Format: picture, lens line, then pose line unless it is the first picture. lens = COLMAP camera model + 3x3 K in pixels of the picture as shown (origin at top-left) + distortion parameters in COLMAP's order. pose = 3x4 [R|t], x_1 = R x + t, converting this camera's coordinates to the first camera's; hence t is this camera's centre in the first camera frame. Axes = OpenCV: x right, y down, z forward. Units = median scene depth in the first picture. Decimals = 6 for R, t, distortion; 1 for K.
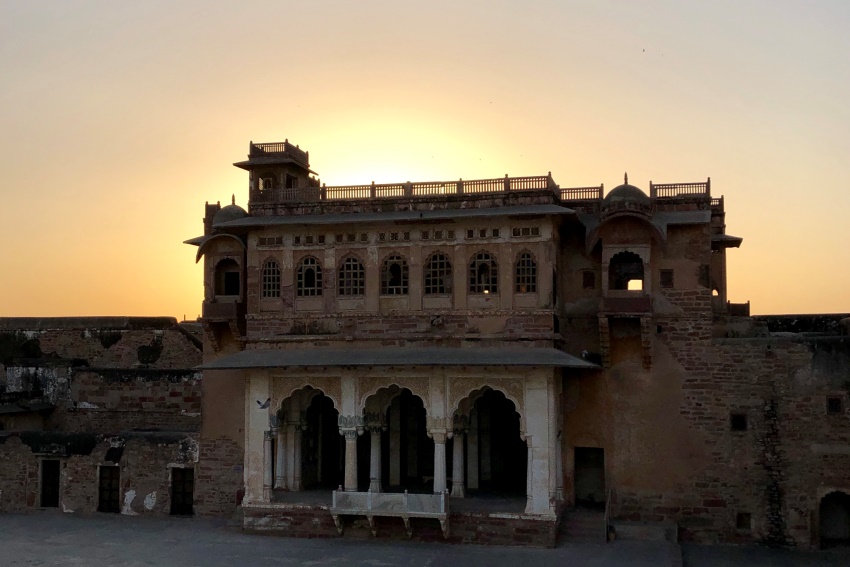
lens RADIAL K [[970.1, 0, 407.1], [0, 970.1, 280.2], [0, 0, 1]] dist [0.062570, -0.151436]
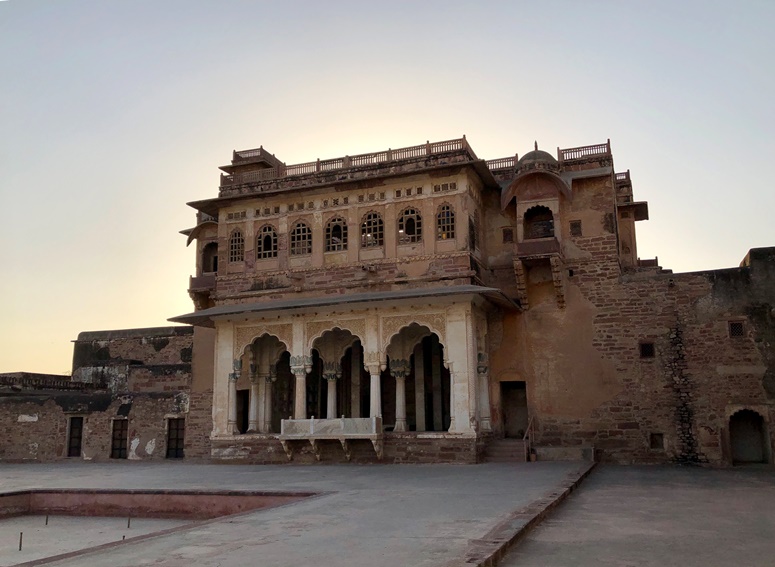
lens RADIAL K [[686.8, 0, 385.8], [0, 686.8, 297.5], [0, 0, 1]] dist [0.029093, -0.013034]
pose [[0.995524, -0.032703, -0.088674, 0.116900], [0.024120, 0.995069, -0.096203, 0.150896], [0.091383, 0.093633, 0.991404, 0.198500]]
